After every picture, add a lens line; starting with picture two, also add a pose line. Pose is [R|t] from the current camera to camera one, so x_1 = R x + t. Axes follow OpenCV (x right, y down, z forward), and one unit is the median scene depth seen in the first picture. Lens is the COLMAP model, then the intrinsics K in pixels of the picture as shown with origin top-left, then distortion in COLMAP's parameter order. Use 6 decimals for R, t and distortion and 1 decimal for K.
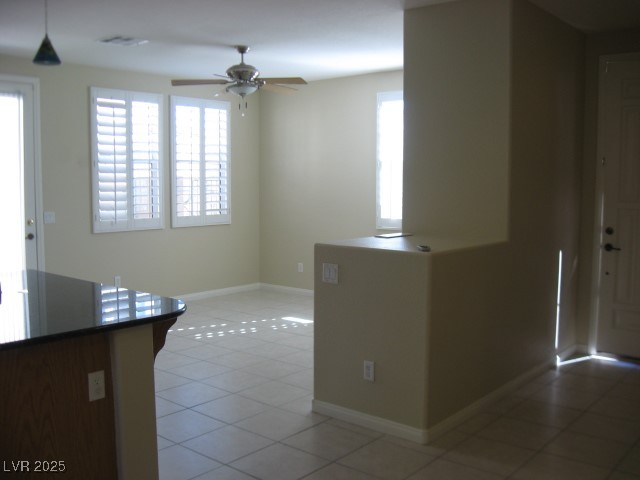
lens RADIAL K [[654.0, 0, 307.7], [0, 654.0, 243.0], [0, 0, 1]] dist [-0.120700, 0.019672]
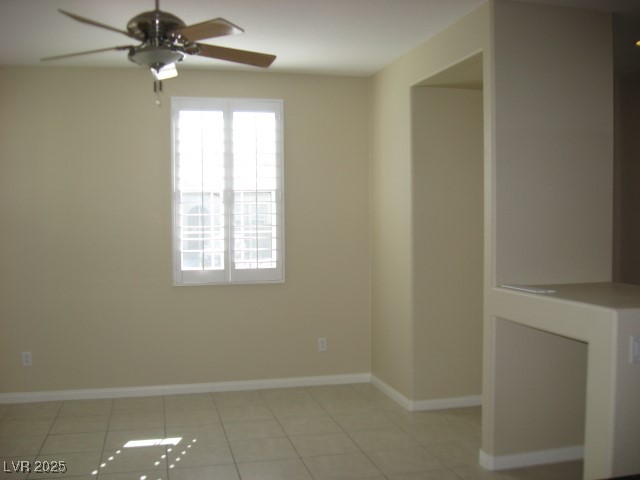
lens RADIAL K [[654.0, 0, 307.7], [0, 654.0, 243.0], [0, 0, 1]] dist [-0.120700, 0.019672]
pose [[0.590877, -0.038294, 0.805852, -0.396105], [0.086184, 0.996153, -0.015856, -0.046962], [-0.802145, 0.078820, 0.591904, 0.481881]]
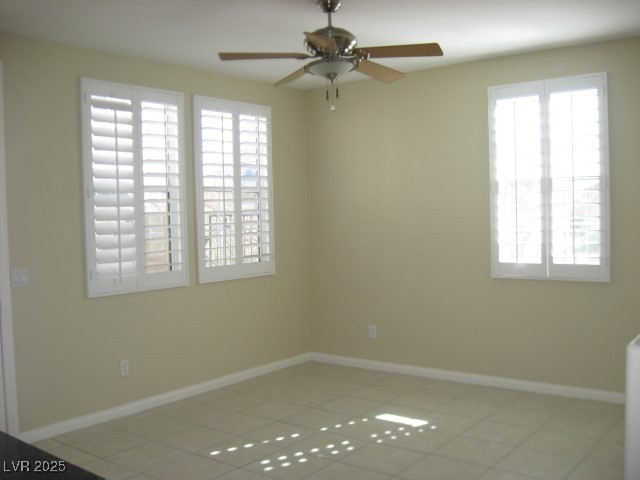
lens RADIAL K [[654.0, 0, 307.7], [0, 654.0, 243.0], [0, 0, 1]] dist [-0.120700, 0.019672]
pose [[0.998957, -0.025628, 0.037779, -0.125884], [0.027578, 0.998265, -0.052030, -0.029583], [-0.036380, 0.053017, 0.997931, 0.319669]]
